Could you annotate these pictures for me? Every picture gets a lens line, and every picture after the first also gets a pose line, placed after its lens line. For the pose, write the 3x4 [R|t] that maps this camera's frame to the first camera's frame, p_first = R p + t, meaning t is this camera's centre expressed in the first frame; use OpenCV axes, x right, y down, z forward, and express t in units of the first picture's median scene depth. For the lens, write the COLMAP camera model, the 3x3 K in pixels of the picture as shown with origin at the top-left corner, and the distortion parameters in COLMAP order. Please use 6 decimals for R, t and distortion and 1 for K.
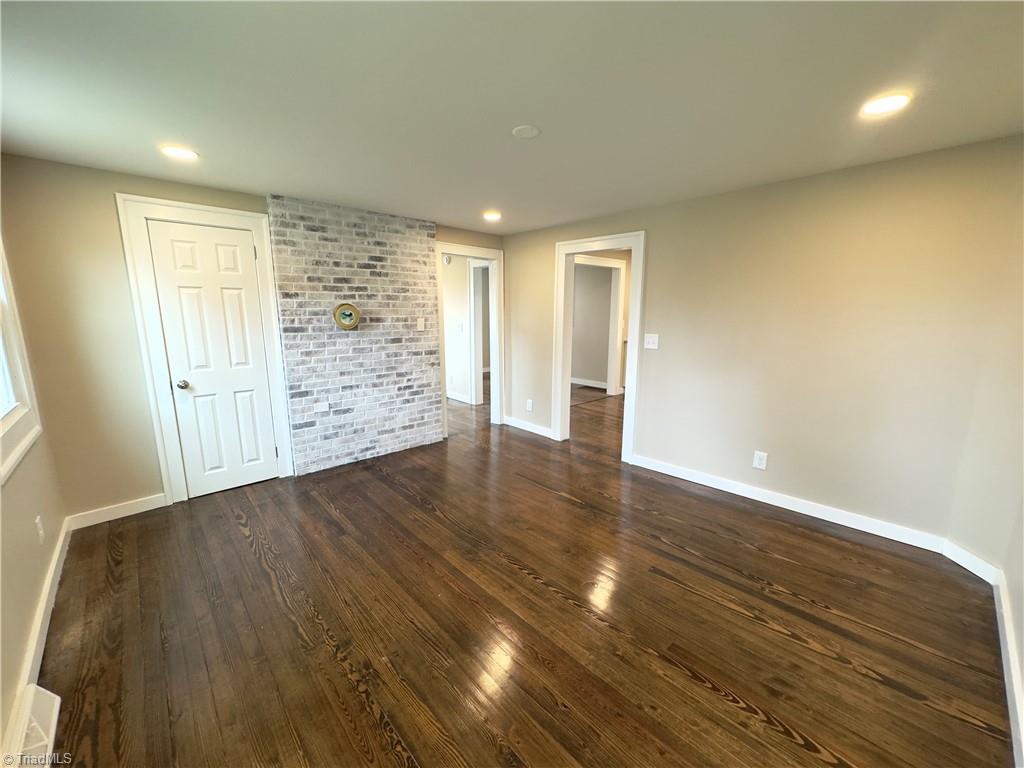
lens RADIAL K [[407.6, 0, 512.0], [0, 407.6, 384.0], [0, 0, 1]] dist [-0.000089, 0.000068]
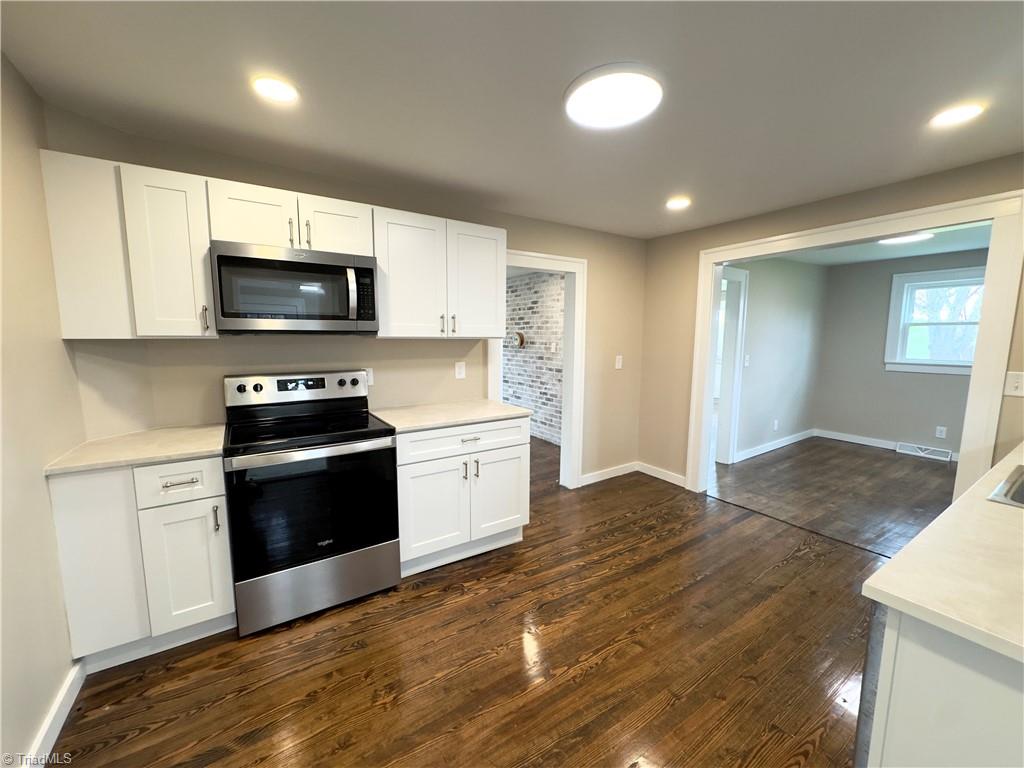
lens RADIAL K [[407.6, 0, 512.0], [0, 407.6, 384.0], [0, 0, 1]] dist [-0.000089, 0.000068]
pose [[-0.165992, 0.115170, -0.979379, 1.187740], [-0.184104, 0.972076, 0.145515, -0.218856], [0.968789, 0.204462, -0.140154, 1.191553]]
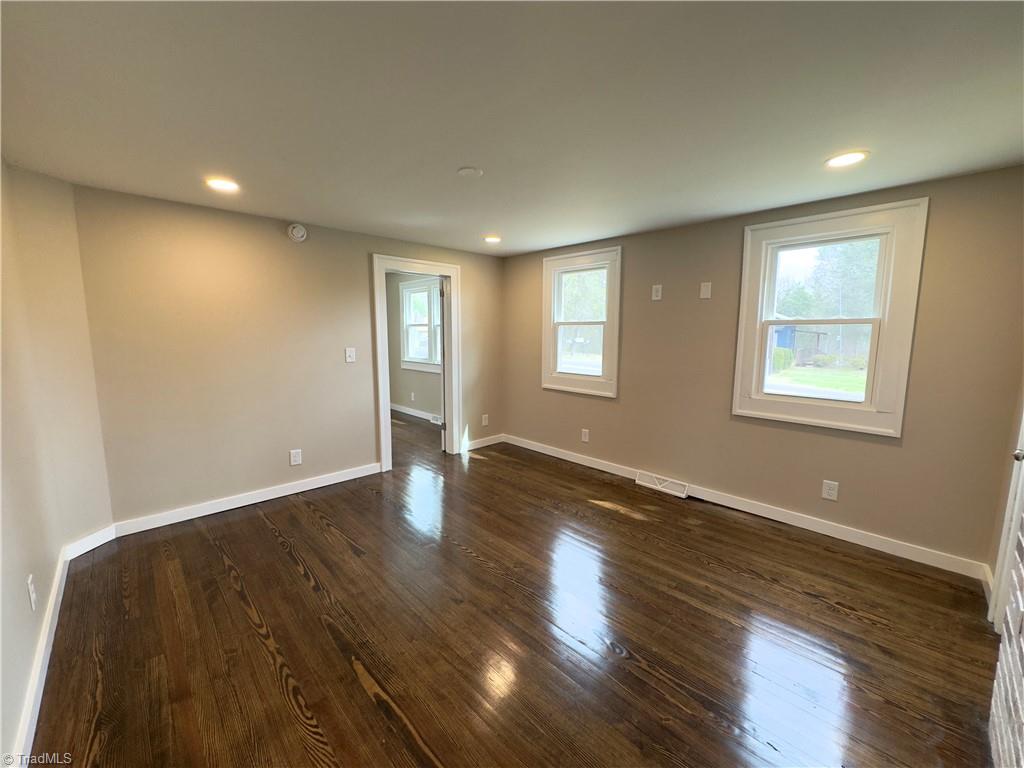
lens RADIAL K [[407.6, 0, 512.0], [0, 407.6, 384.0], [0, 0, 1]] dist [-0.000089, 0.000068]
pose [[-0.999756, -0.001763, -0.022028, -0.031158], [-0.008347, 0.953097, 0.302549, -0.215852], [0.020461, 0.302659, -0.952879, 1.206496]]
